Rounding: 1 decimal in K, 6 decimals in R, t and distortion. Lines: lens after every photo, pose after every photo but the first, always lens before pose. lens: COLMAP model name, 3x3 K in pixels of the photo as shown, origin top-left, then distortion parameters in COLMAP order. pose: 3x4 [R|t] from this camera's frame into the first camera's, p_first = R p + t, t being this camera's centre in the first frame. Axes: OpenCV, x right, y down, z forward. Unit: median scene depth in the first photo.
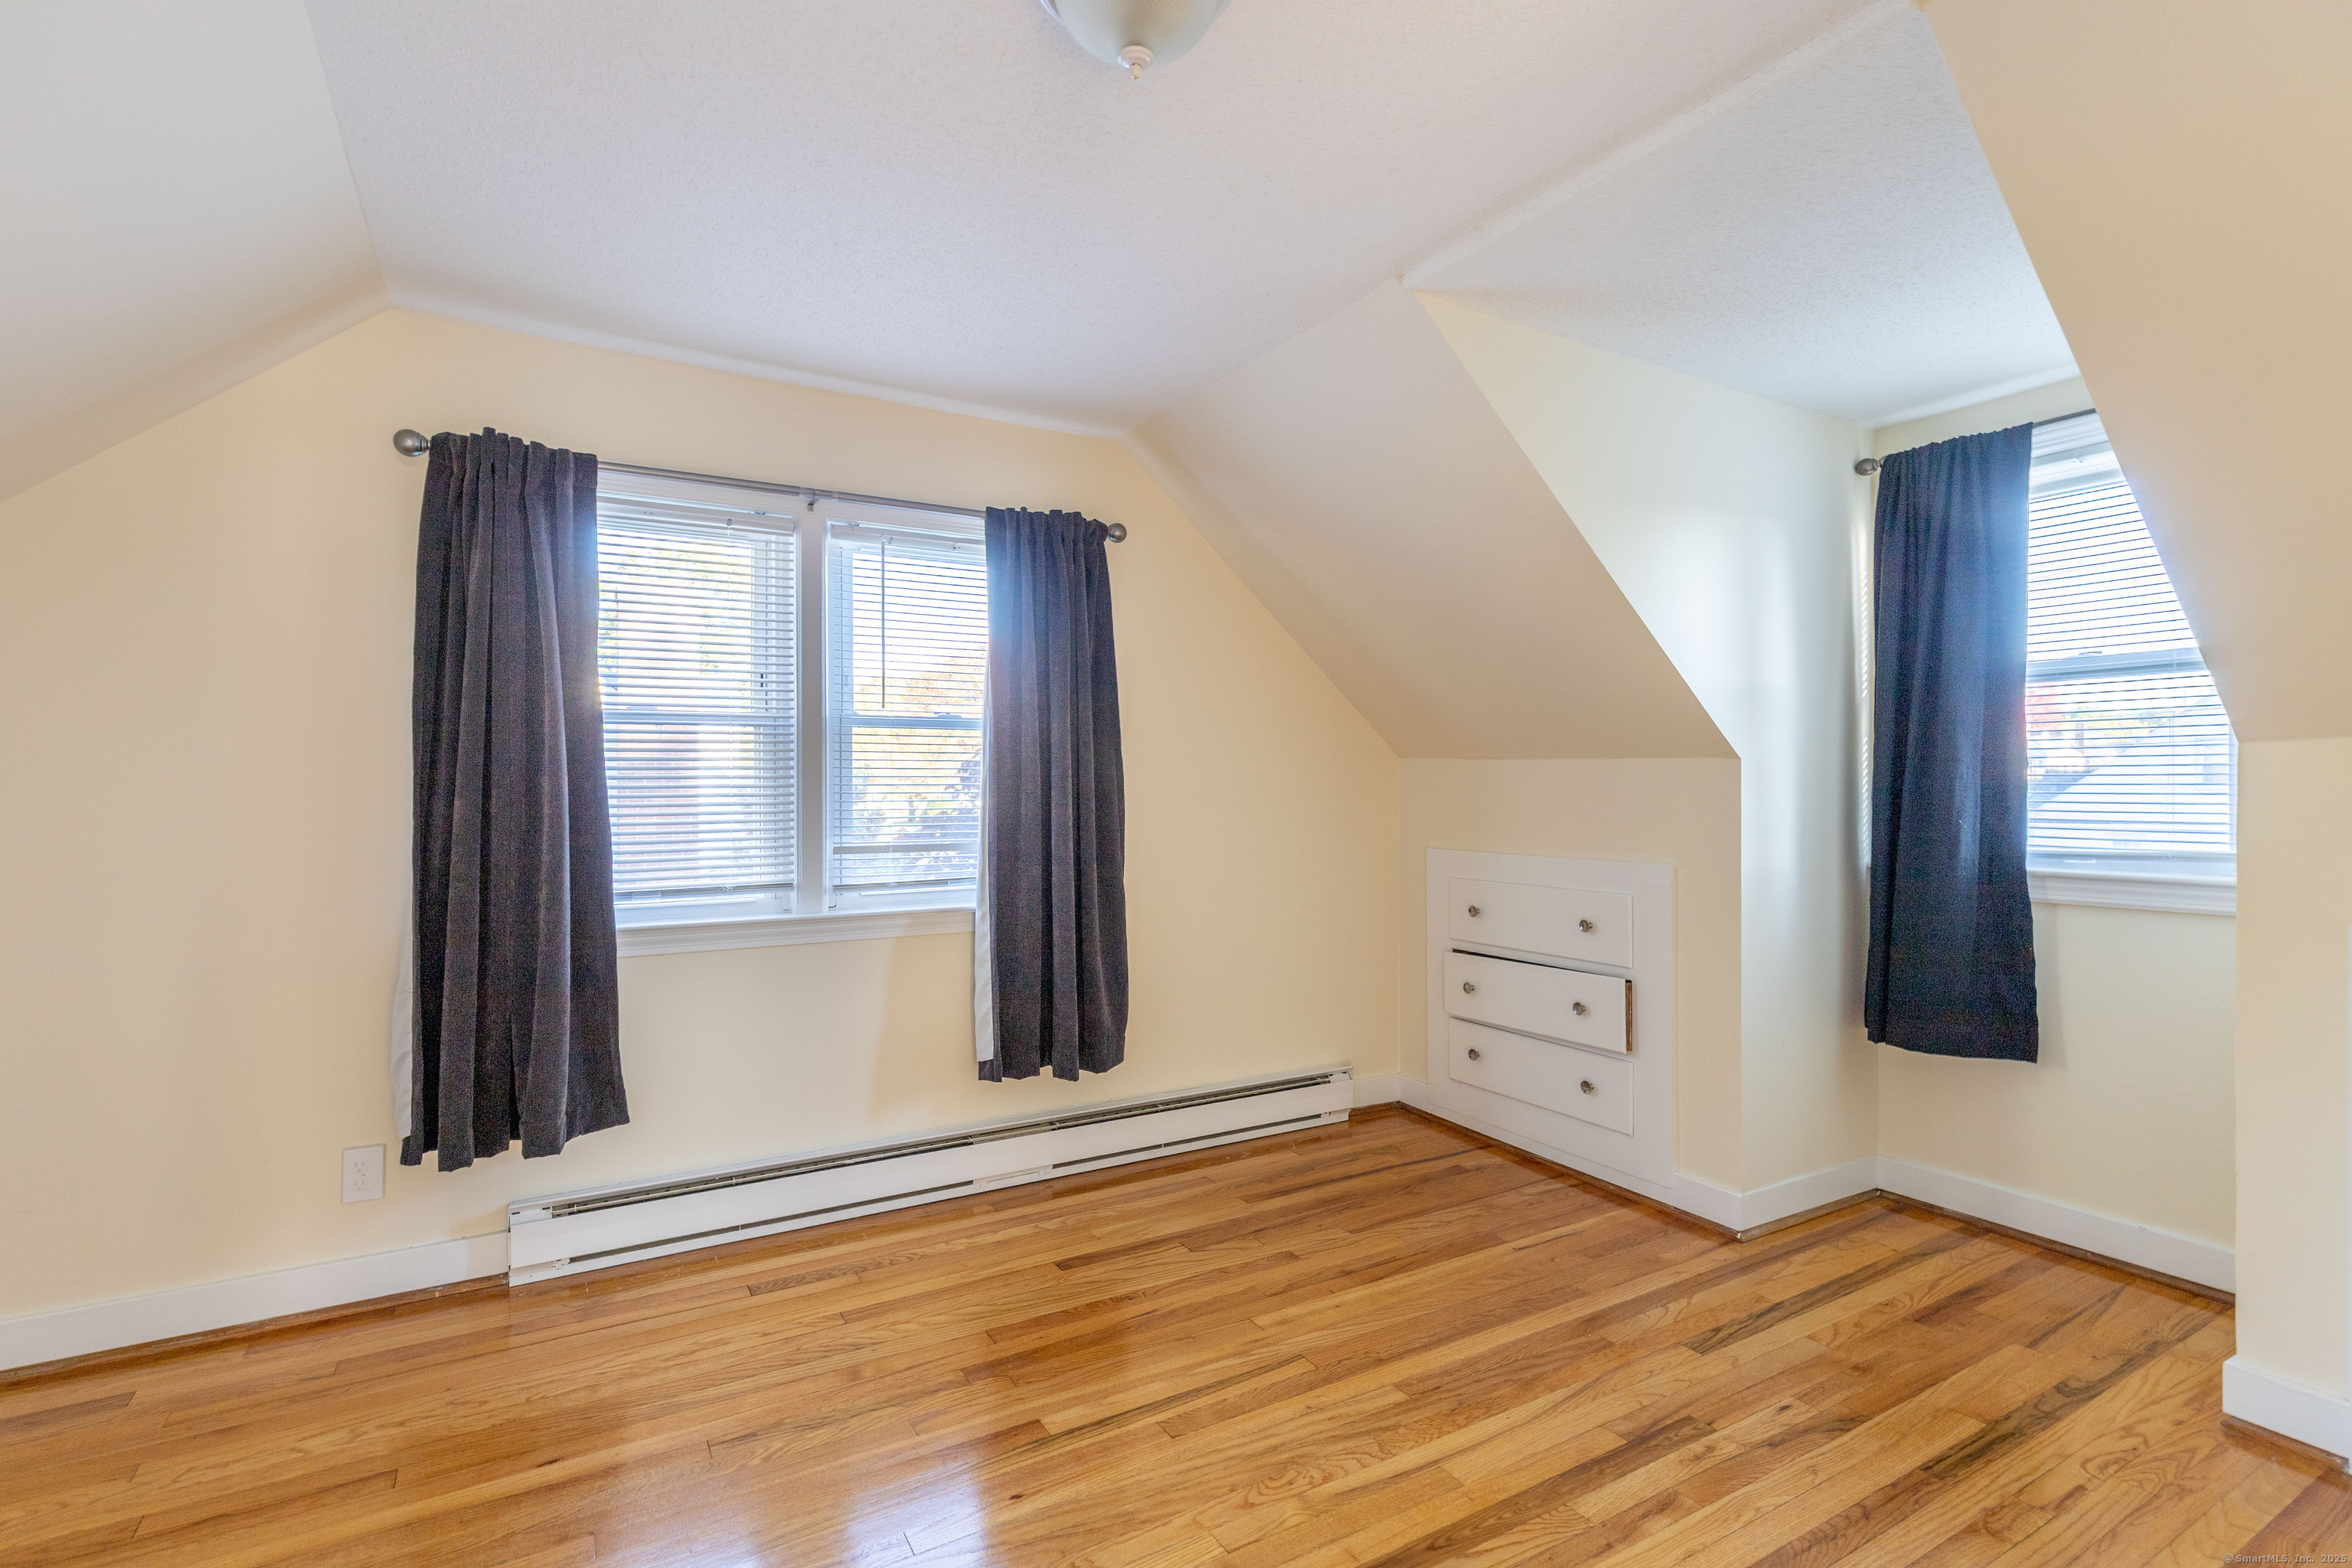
lens RADIAL K [[1083.7, 0, 1173.2], [0, 1083.7, 789.1], [0, 0, 1]] dist [0.009525, -0.000945]
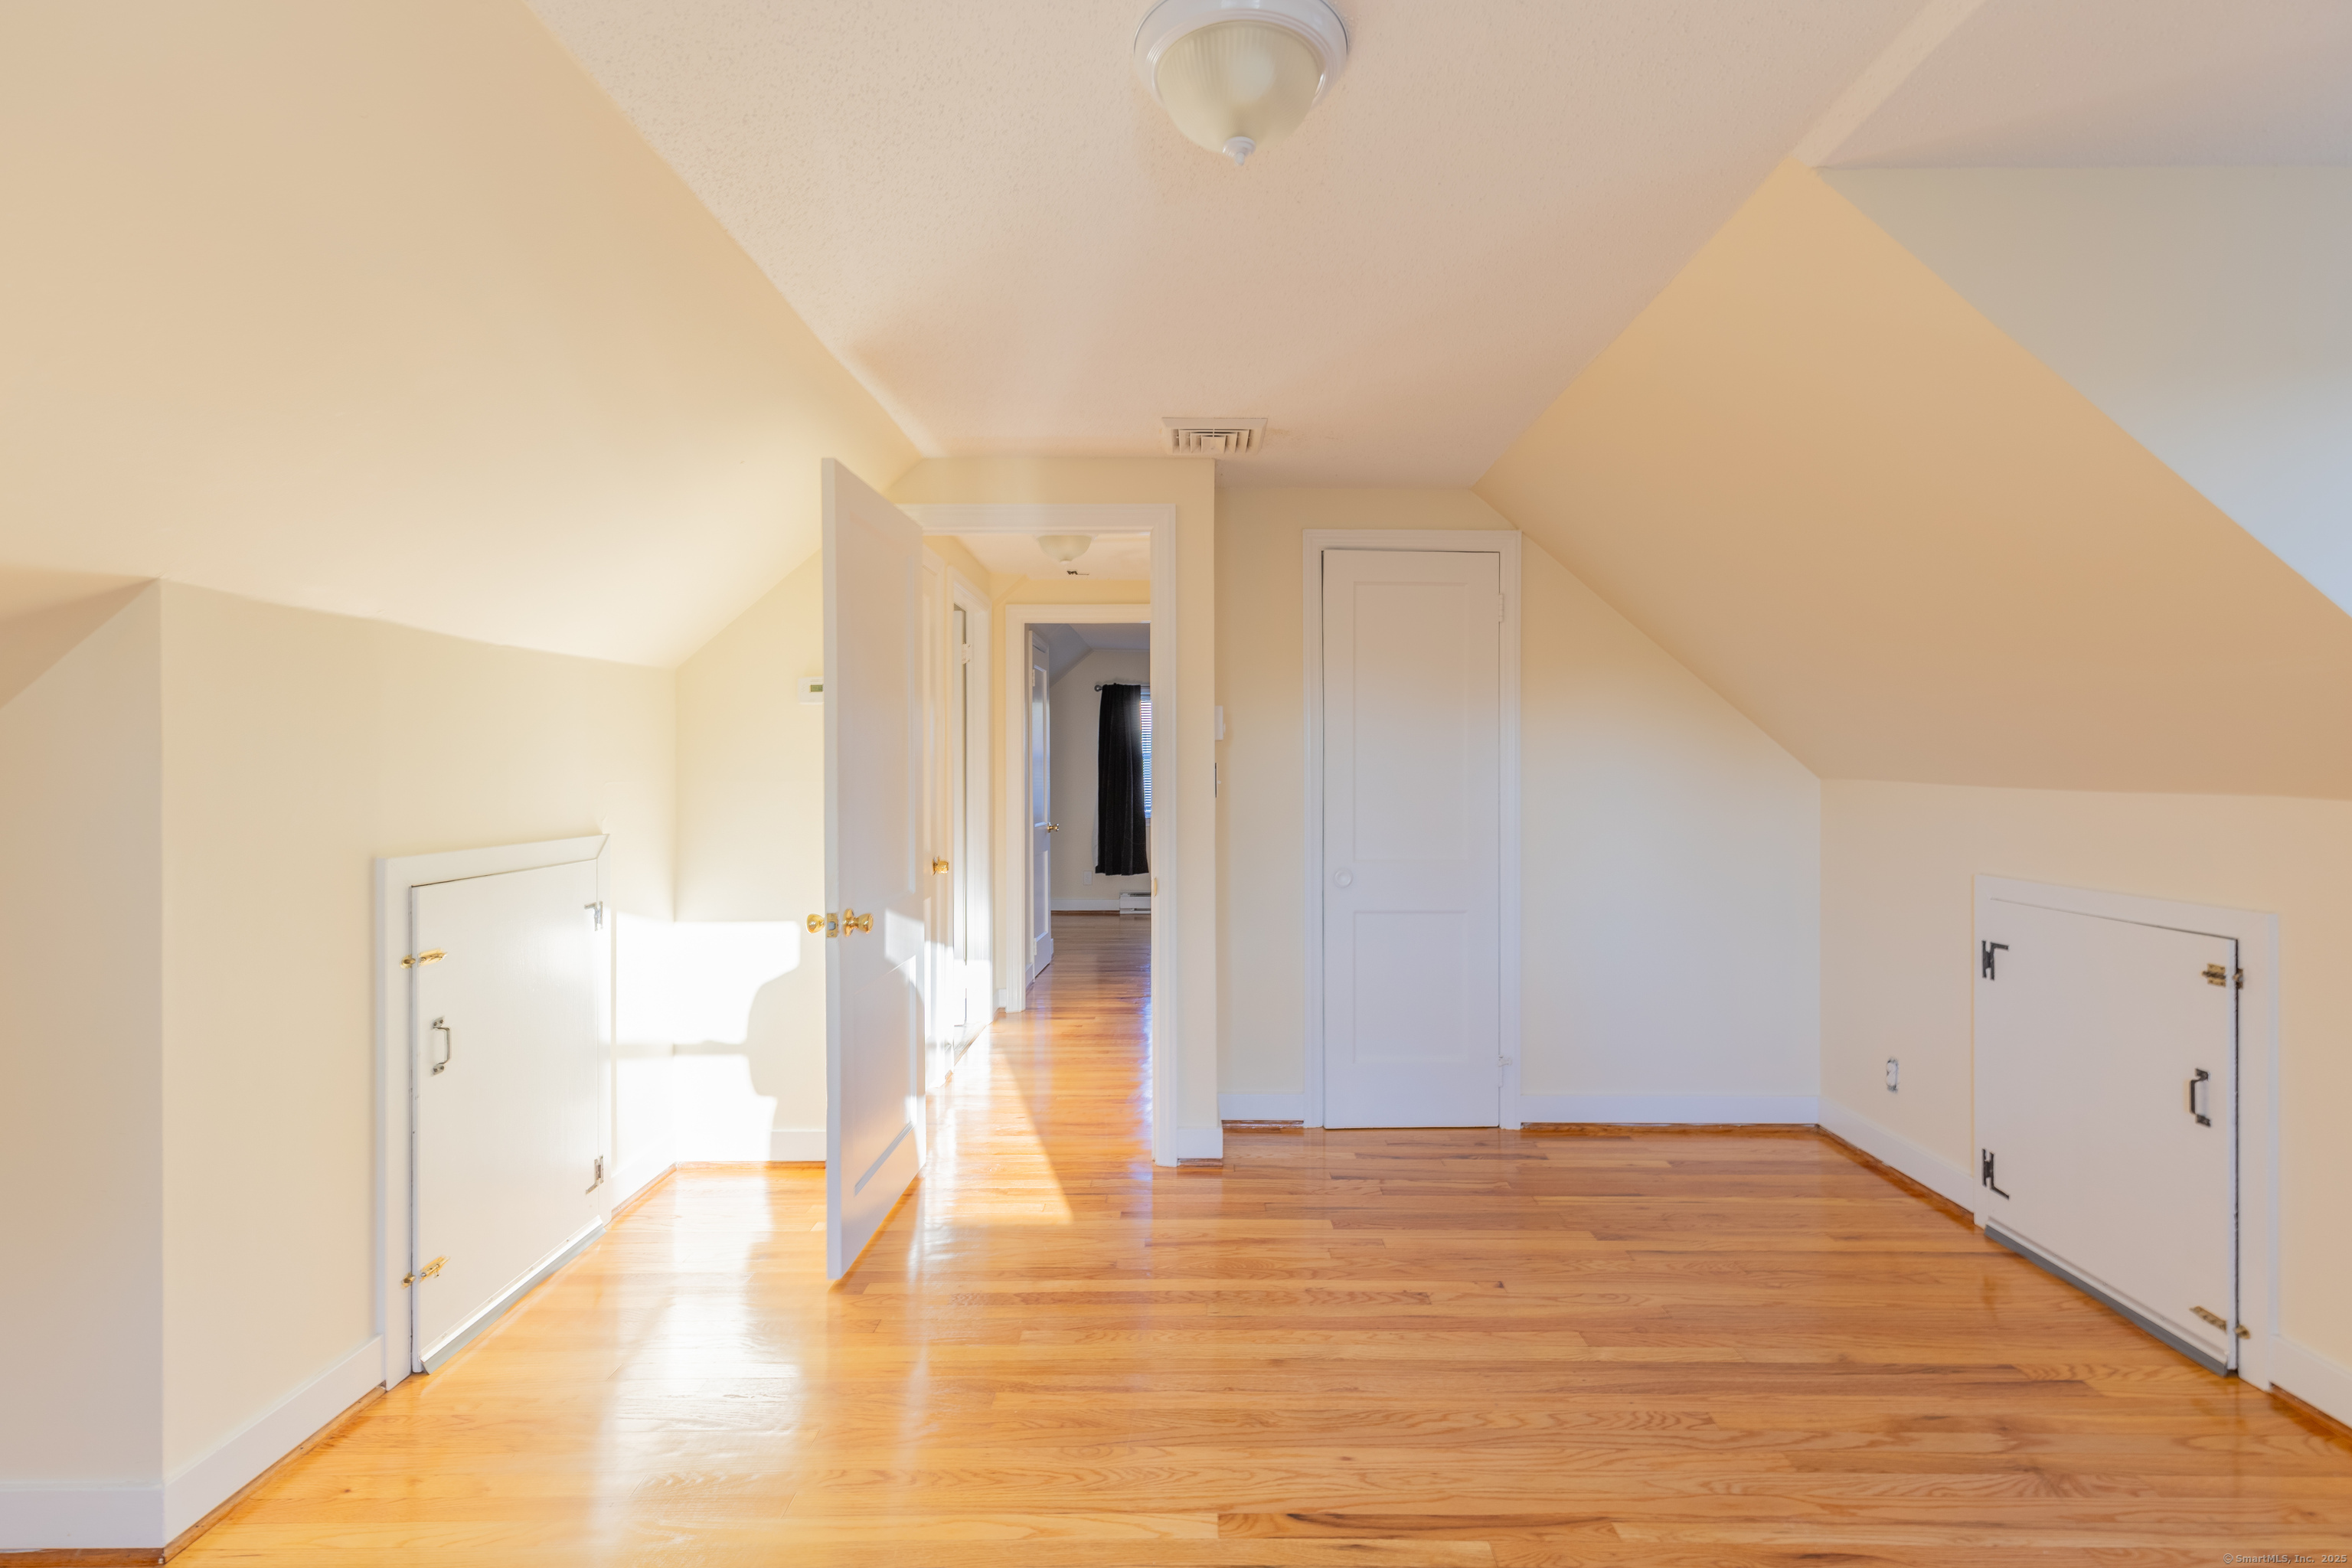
lens RADIAL K [[1083.7, 0, 1180.8], [0, 1083.7, 781.7], [0, 0, 1]] dist [0.009525, -0.000945]
pose [[0.859765, 0.006132, -0.510653, 1.024376], [-0.003510, 0.999975, 0.006098, -0.007832], [0.510678, -0.003451, 0.859765, -1.455987]]
